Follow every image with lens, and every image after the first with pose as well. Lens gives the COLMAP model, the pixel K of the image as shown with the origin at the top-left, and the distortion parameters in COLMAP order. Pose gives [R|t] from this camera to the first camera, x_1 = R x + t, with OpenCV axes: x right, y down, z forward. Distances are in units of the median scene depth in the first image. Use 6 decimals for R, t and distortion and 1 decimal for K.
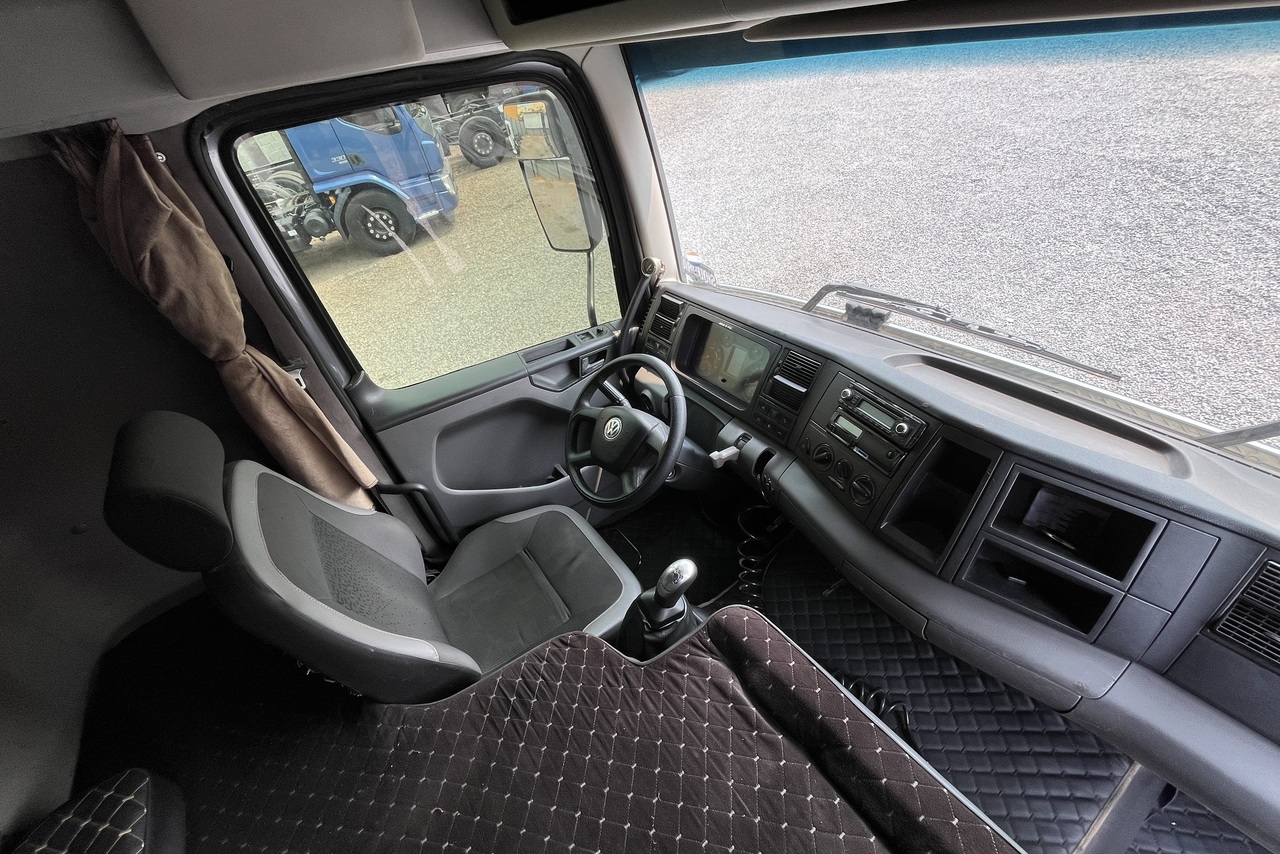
lens RADIAL K [[515.4, 0, 640.0], [0, 515.4, 427.0], [0, 0, 1]] dist [-0.002250, -0.000152]
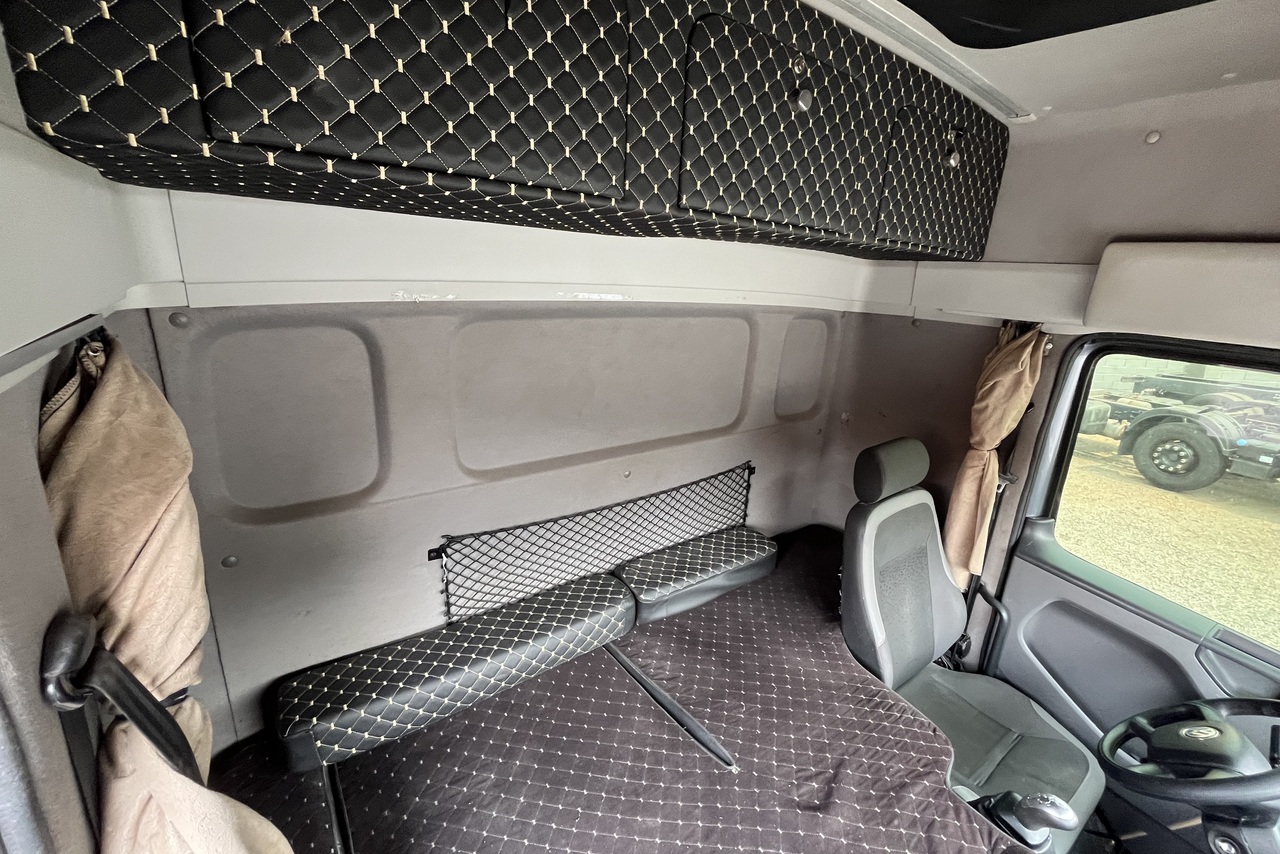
lens RADIAL K [[515.4, 0, 640.0], [0, 515.4, 427.0], [0, 0, 1]] dist [-0.002250, -0.000152]
pose [[-0.002549, 0.425716, -0.904853, 0.433176], [-0.666141, 0.674141, 0.319046, 0.008225], [0.745822, 0.603573, 0.281869, -0.195475]]
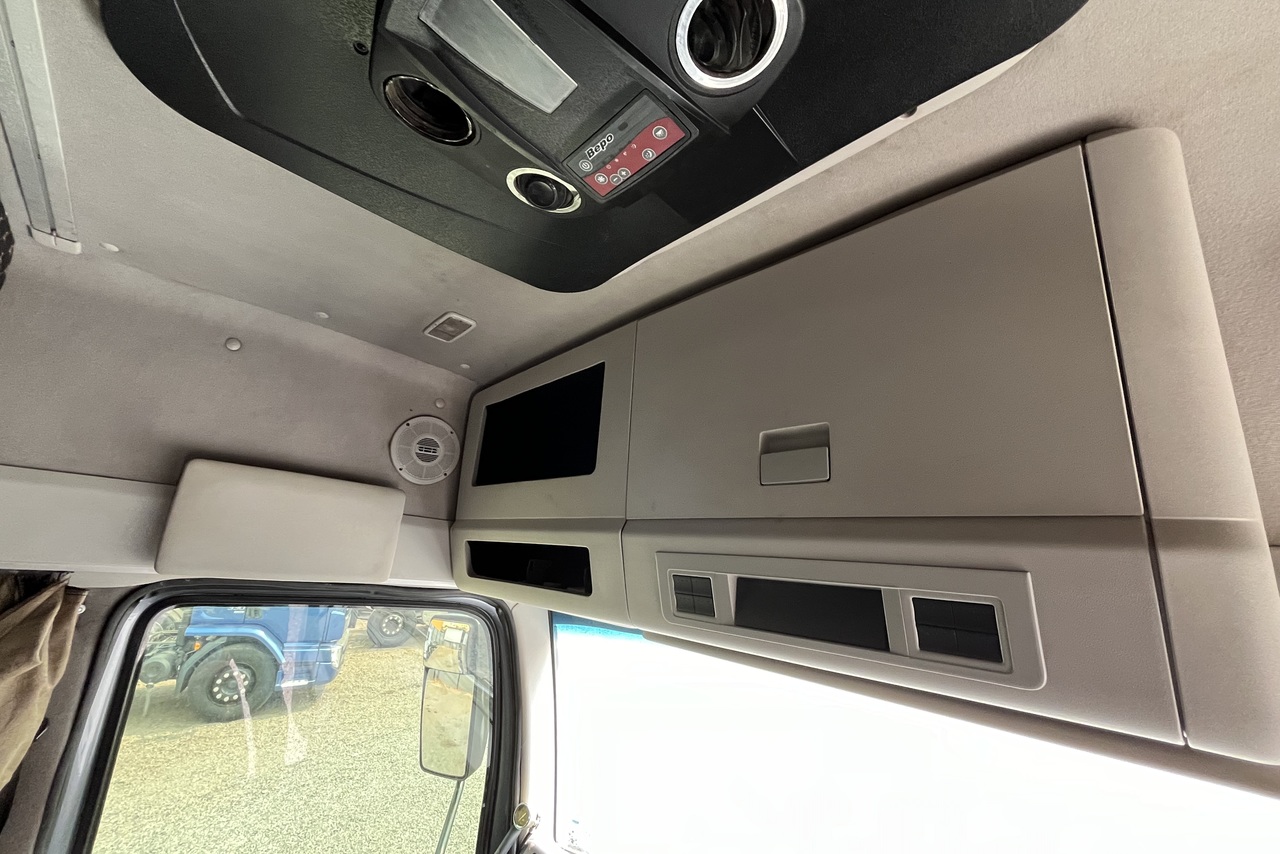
lens RADIAL K [[520.5, 0, 640.0], [0, 520.5, 427.0], [0, 0, 1]] dist [-0.002476, -0.000374]
pose [[0.967808, 0.241315, 0.071511, -0.012675], [-0.087196, 0.588002, -0.804146, -0.005503], [-0.236101, 0.772024, 0.590115, -0.087366]]
